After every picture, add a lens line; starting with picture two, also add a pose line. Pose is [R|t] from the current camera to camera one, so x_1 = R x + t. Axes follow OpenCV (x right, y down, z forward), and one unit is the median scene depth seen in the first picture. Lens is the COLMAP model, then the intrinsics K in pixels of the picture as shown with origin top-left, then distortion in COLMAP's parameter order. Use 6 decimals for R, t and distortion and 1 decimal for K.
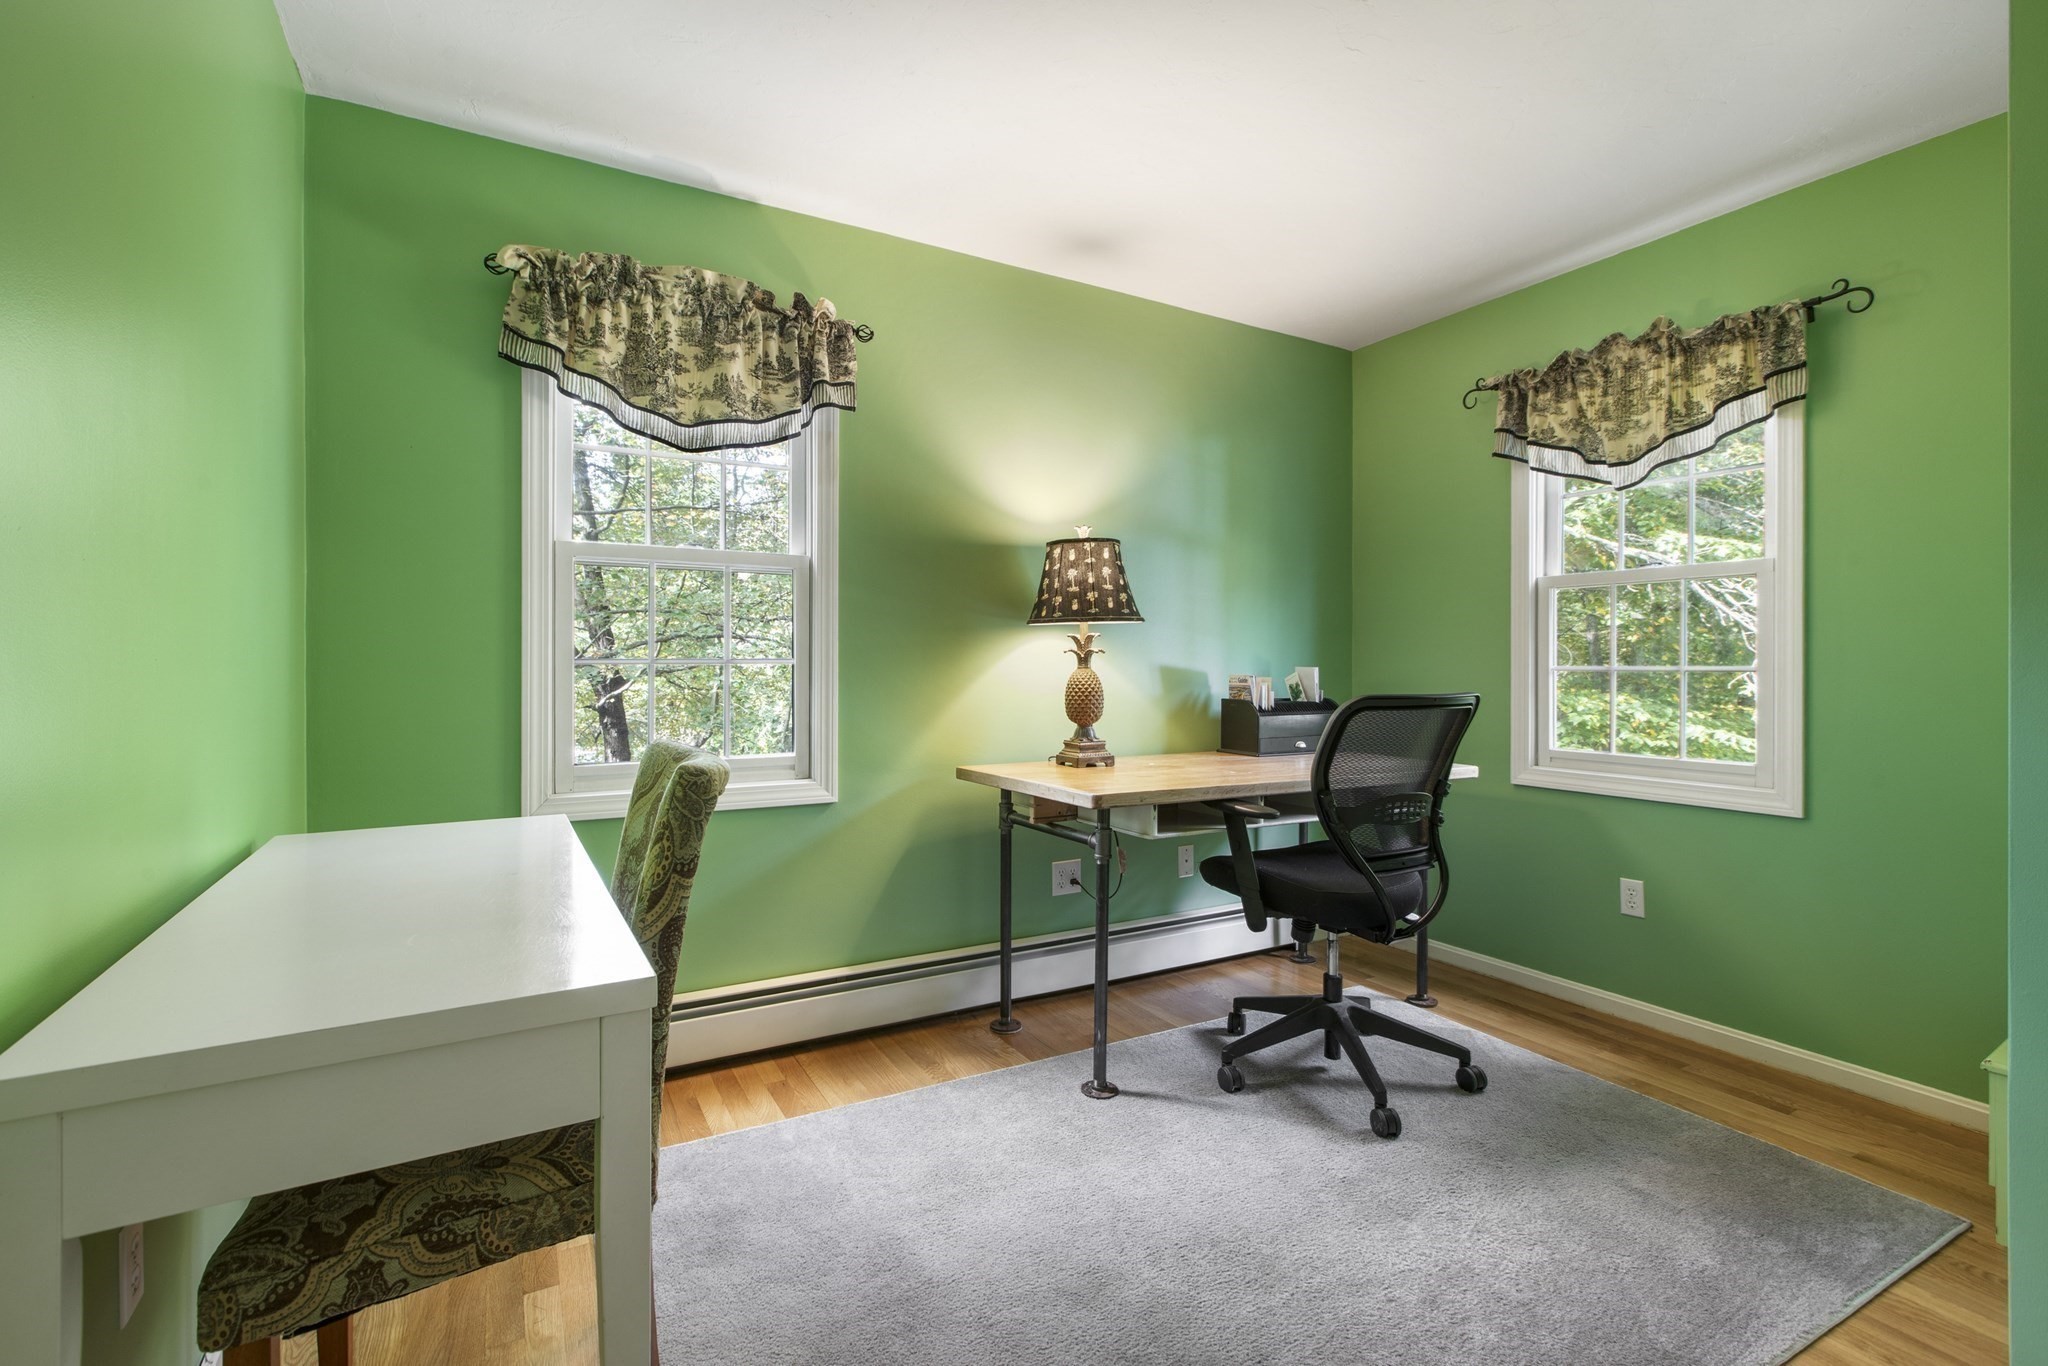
lens RADIAL K [[924.6, 0, 1022.7], [0, 924.6, 670.8], [0, 0, 1]] dist [-0.017602, 0.002290]
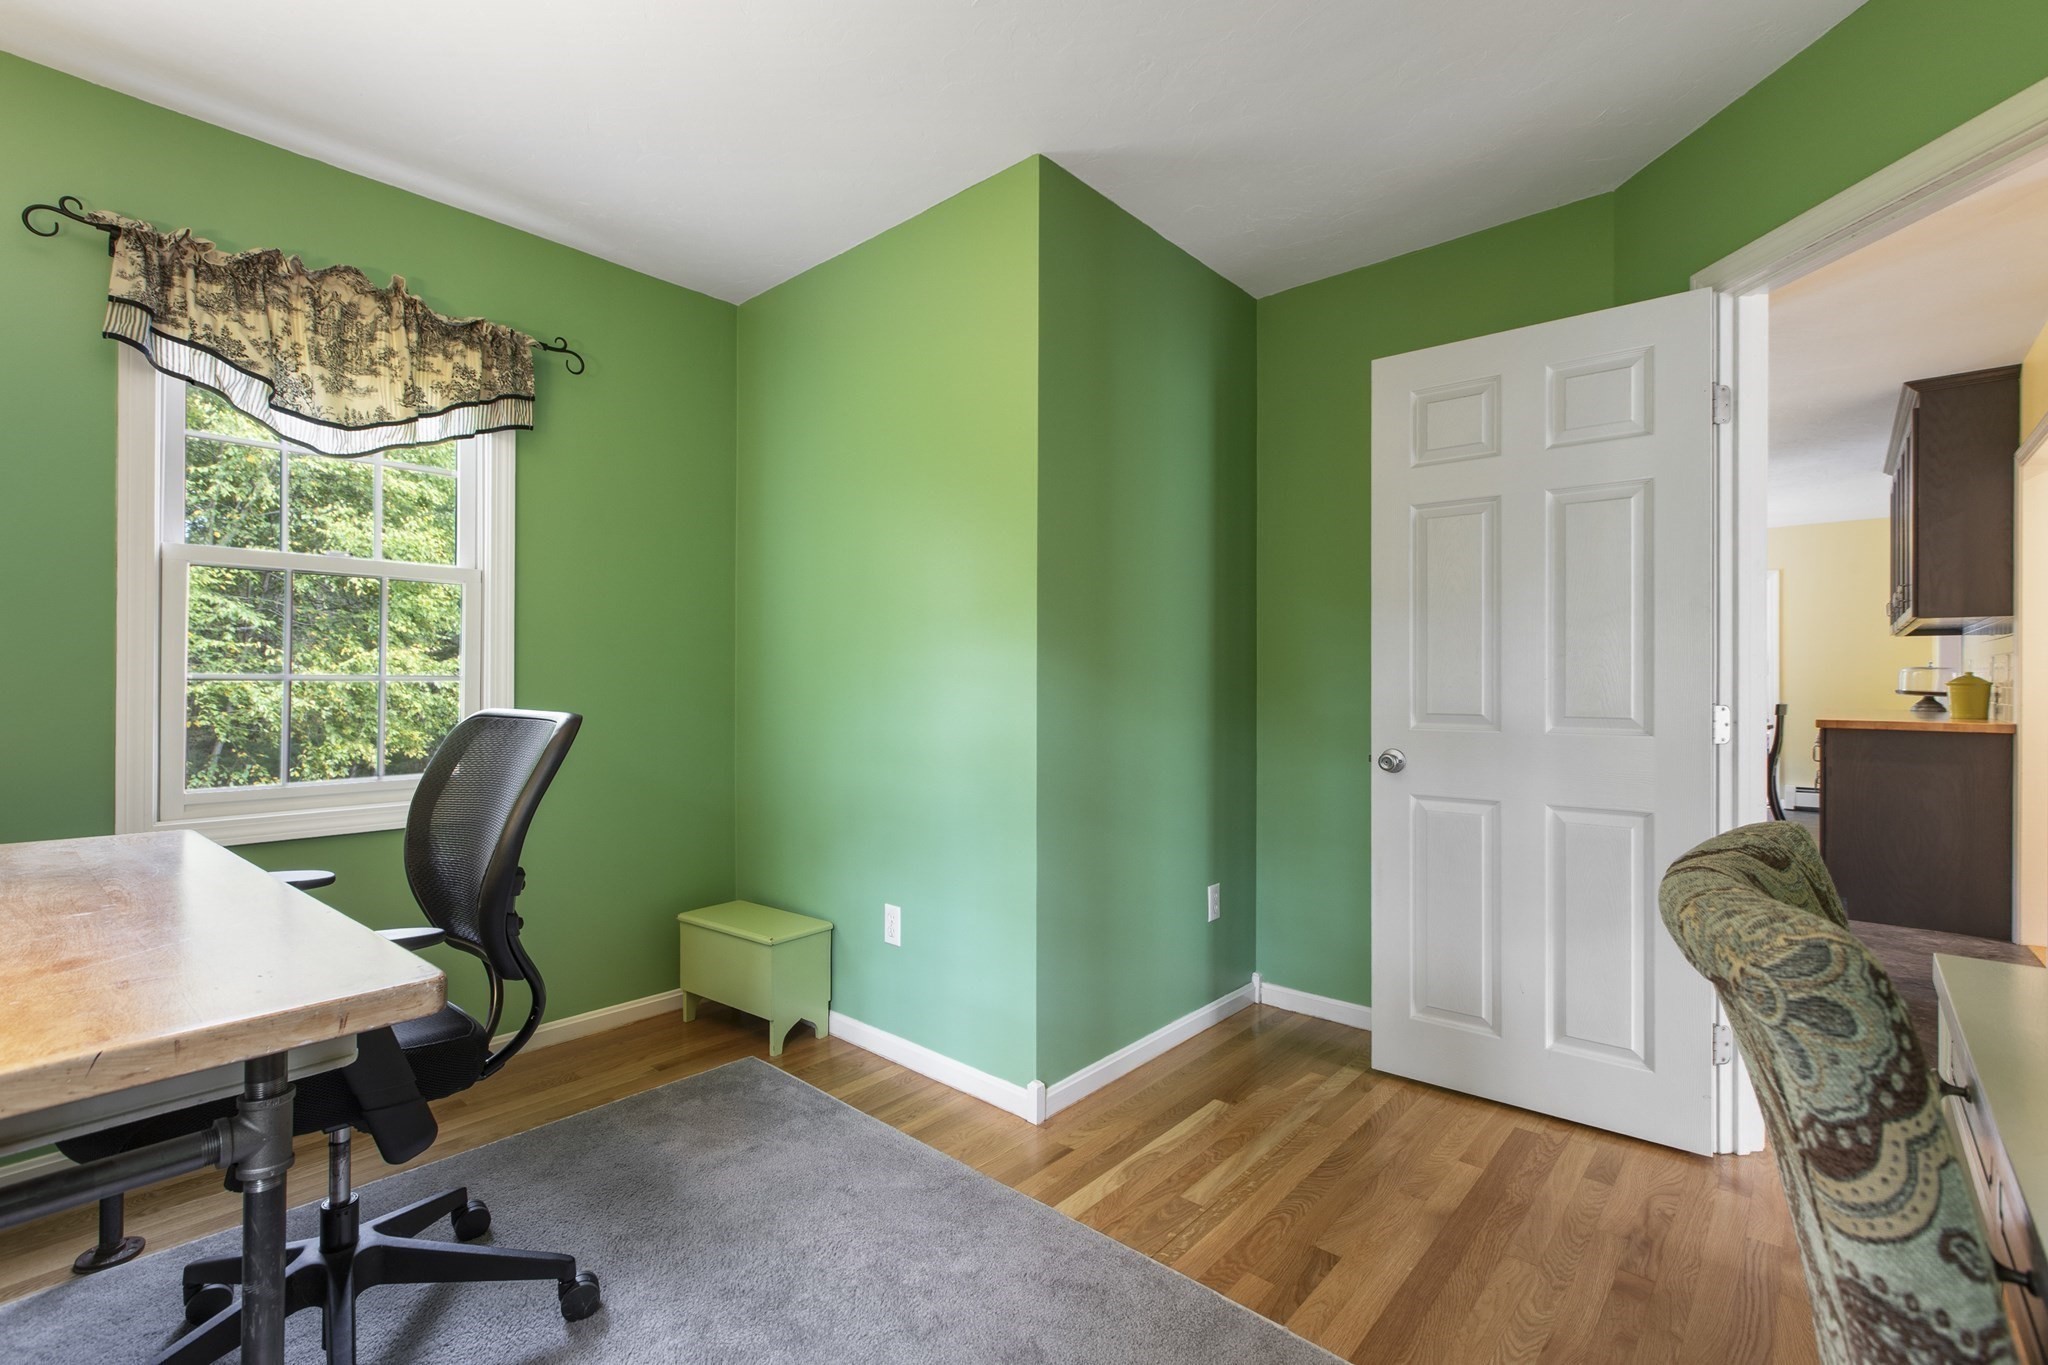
lens RADIAL K [[924.6, 0, 1022.9], [0, 924.6, 683.1], [0, 0, 1]] dist [-0.017602, 0.002290]
pose [[-0.349375, -0.006637, 0.936959, -0.326781], [-0.002001, 0.999978, 0.006337, -0.004286], [-0.936981, 0.000339, -0.349381, 0.725053]]
